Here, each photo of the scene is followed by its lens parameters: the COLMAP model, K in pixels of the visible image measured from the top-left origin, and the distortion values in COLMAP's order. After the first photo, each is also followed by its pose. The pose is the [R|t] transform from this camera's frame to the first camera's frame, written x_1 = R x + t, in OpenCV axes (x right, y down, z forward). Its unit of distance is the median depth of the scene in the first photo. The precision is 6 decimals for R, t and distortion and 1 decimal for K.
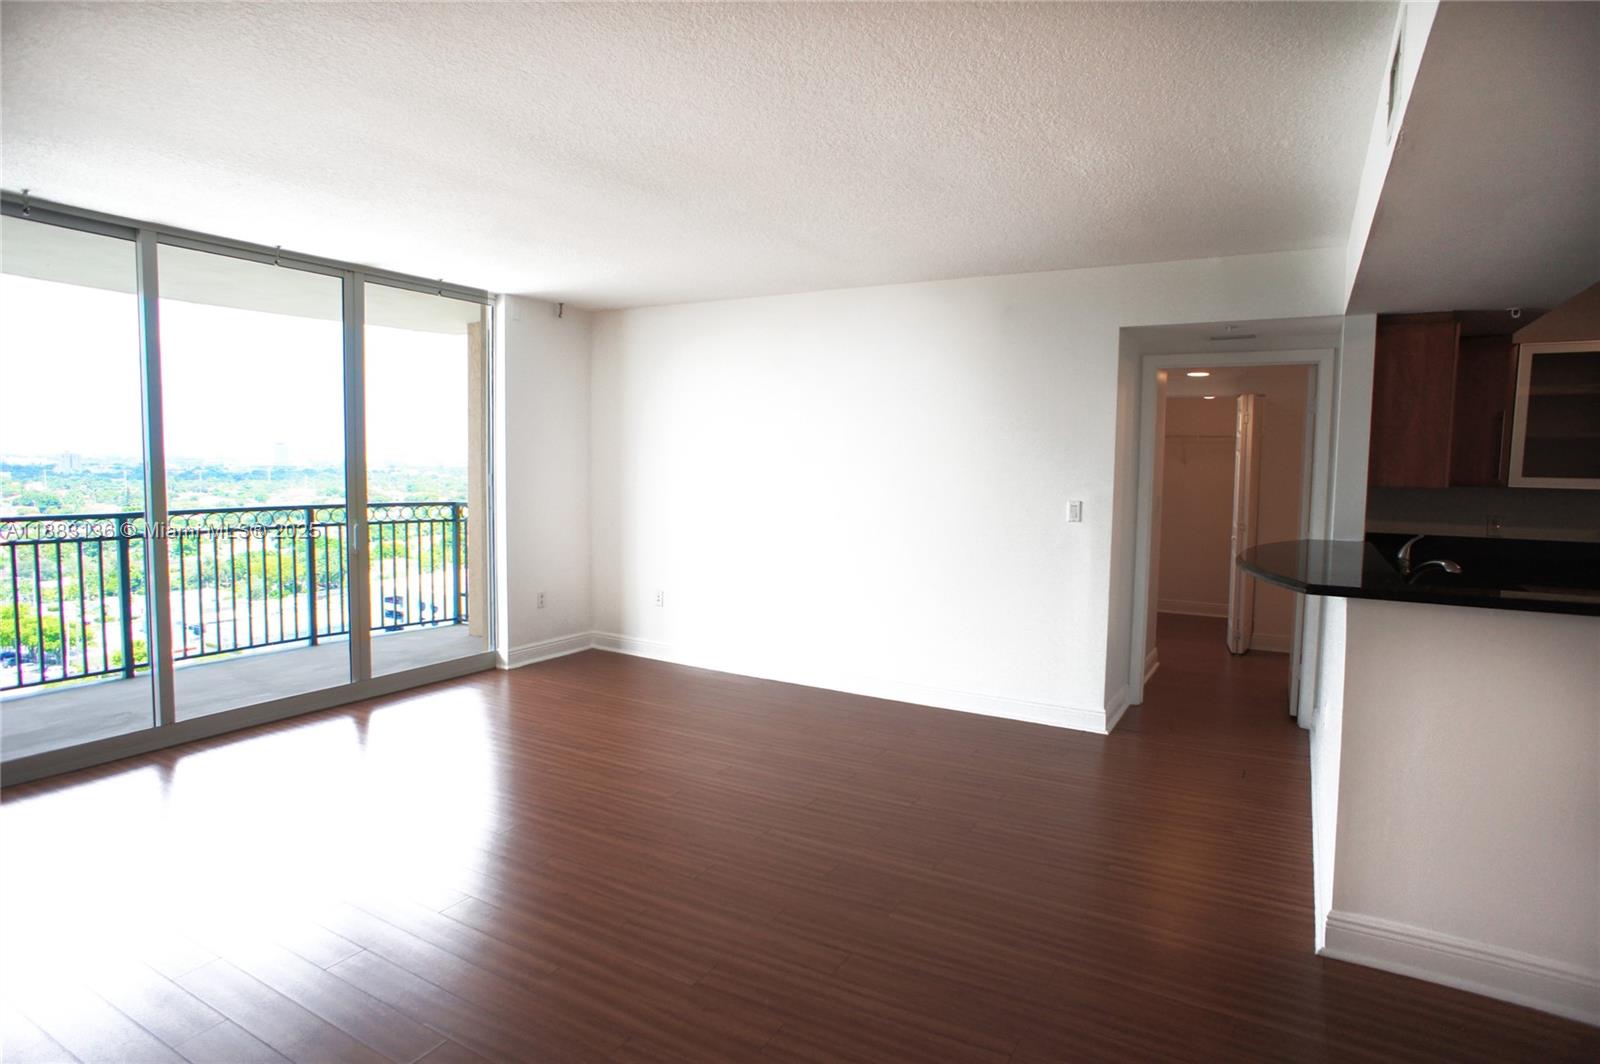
lens RADIAL K [[874.6, 0, 795.7], [0, 874.6, 530.4], [0, 0, 1]] dist [-0.002108, 0.000376]
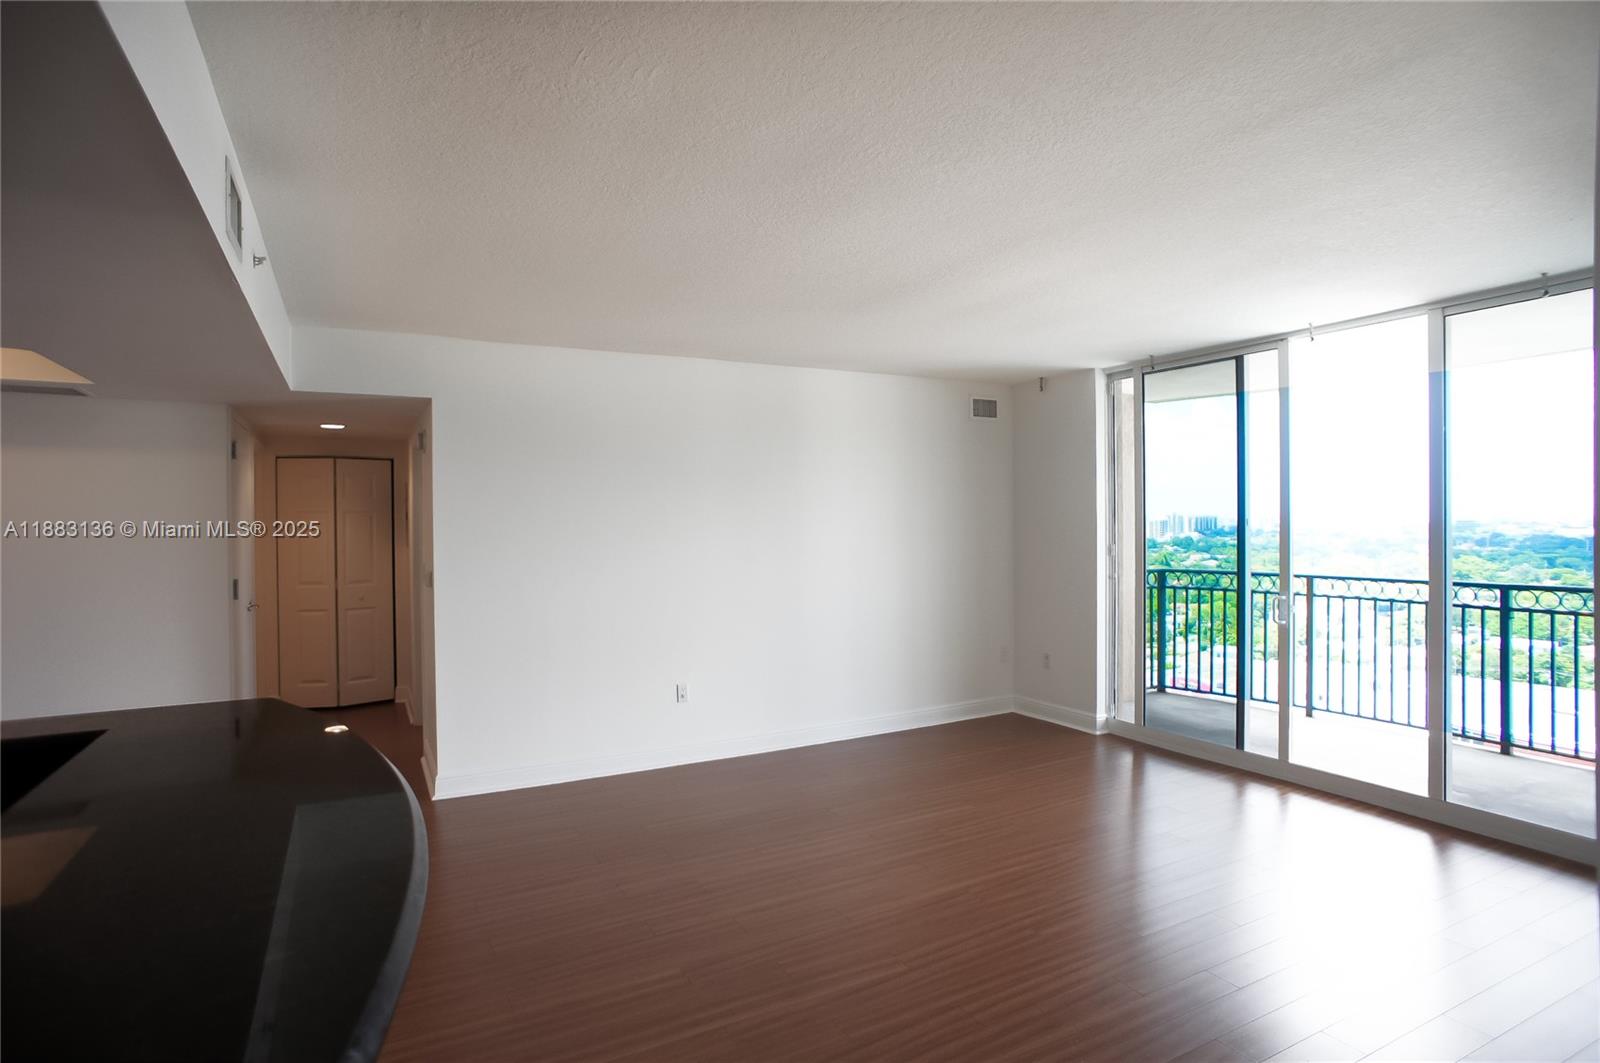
lens RADIAL K [[874.6, 0, 802.4], [0, 874.6, 524.2], [0, 0, 1]] dist [-0.002108, 0.000376]
pose [[-0.471279, -0.011222, -0.881913, 0.493444], [-0.072138, 0.997059, 0.025862, -0.058570], [0.879029, 0.075808, -0.470703, 0.804718]]
